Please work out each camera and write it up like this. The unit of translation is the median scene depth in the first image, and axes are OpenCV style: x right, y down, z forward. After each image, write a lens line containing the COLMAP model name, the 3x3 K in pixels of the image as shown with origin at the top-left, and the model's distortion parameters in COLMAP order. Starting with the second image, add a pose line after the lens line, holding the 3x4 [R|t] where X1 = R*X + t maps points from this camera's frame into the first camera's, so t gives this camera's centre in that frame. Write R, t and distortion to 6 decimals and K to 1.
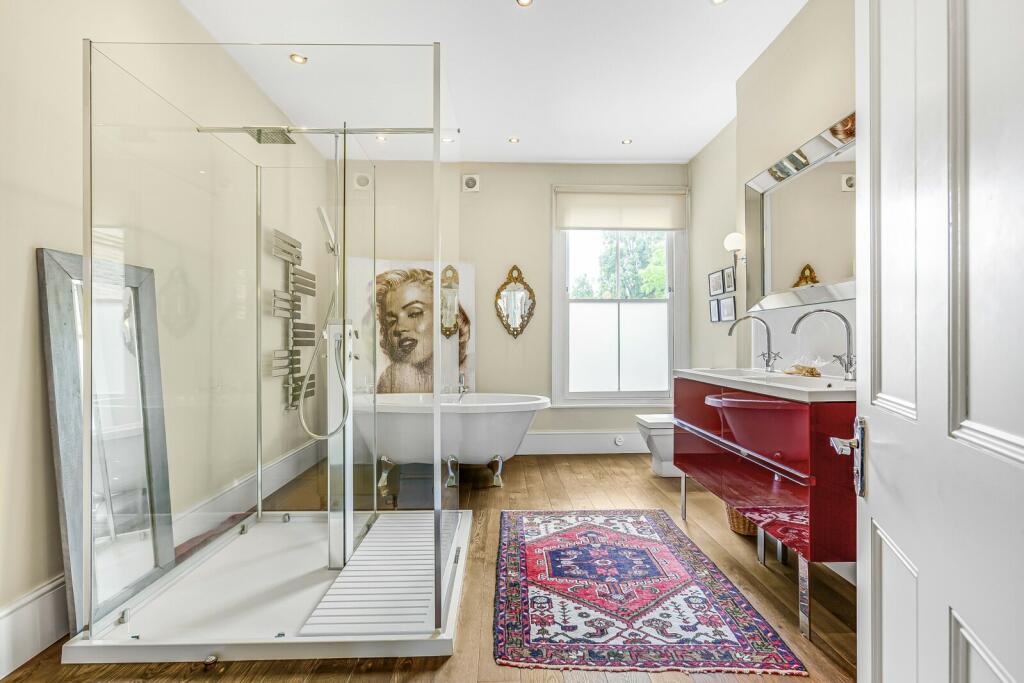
lens RADIAL K [[459.5, 0, 511.8], [0, 459.5, 336.2], [0, 0, 1]] dist [0.000479, 0.000226]
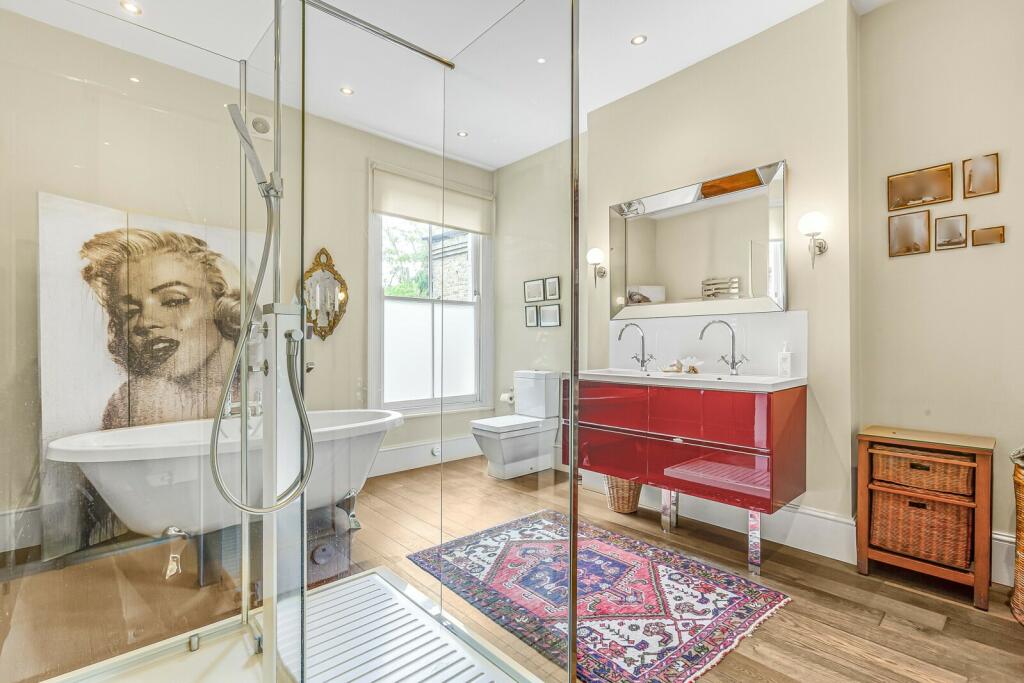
lens RADIAL K [[472.9, 0, 515.2], [0, 472.9, 340.5], [0, 0, 1]] dist [-0.029247, 0.019017]
pose [[0.750328, 0.008954, 0.661005, -0.325270], [-0.011438, 0.999934, -0.000561, 0.002319], [-0.660967, -0.007140, 0.750381, 0.202462]]
